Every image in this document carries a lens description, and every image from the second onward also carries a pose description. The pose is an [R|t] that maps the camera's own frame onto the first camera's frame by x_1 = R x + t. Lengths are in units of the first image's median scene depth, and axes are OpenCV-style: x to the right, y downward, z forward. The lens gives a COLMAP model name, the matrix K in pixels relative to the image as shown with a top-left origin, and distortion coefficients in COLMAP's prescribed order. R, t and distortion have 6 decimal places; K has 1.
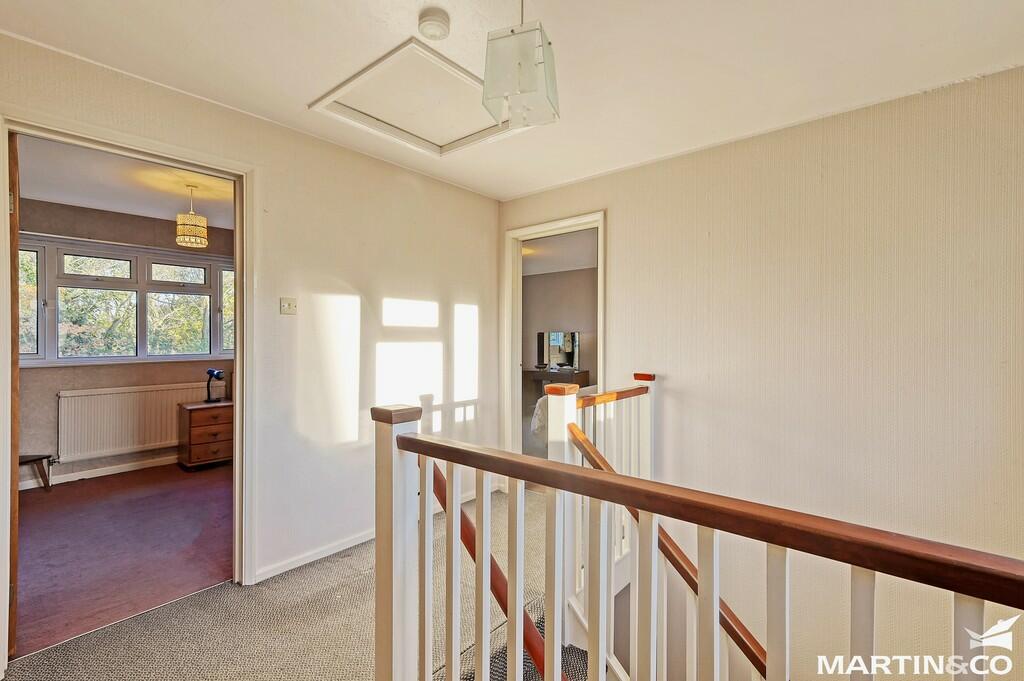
lens RADIAL K [[461.0, 0, 515.2], [0, 461.0, 339.1], [0, 0, 1]] dist [0.000338, -0.000458]
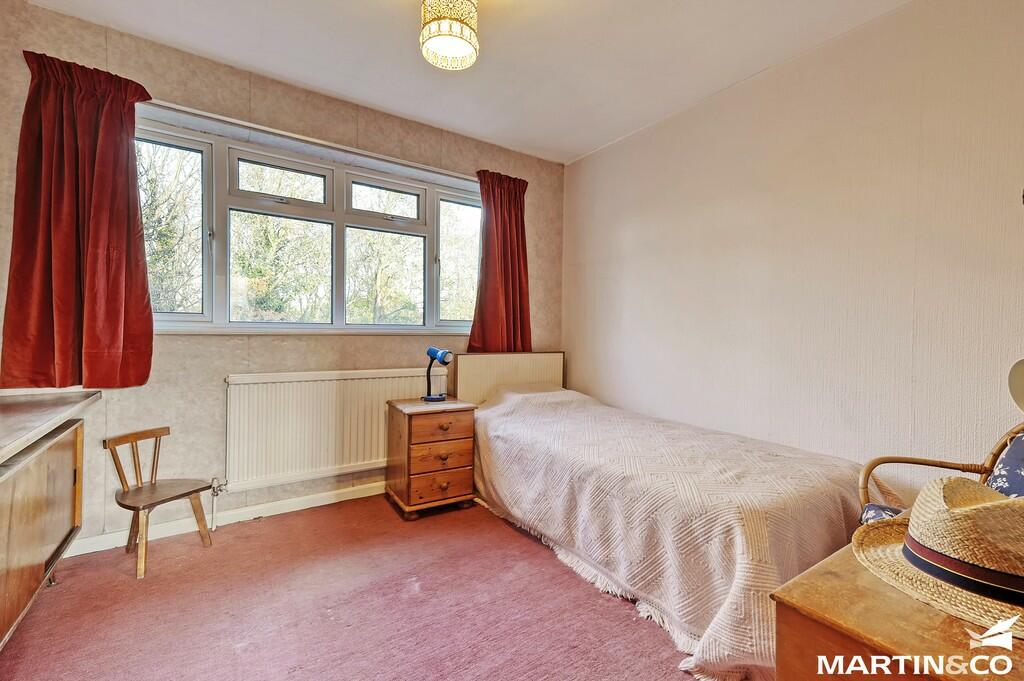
lens RADIAL K [[443.3, 0, 508.9], [0, 443.3, 344.2], [0, 0, 1]] dist [-0.014464, 0.000168]
pose [[0.959724, 0.023476, -0.279963, -0.413840], [-0.016713, 0.999509, 0.026522, 0.045370], [0.280448, -0.020775, 0.959644, 0.480165]]
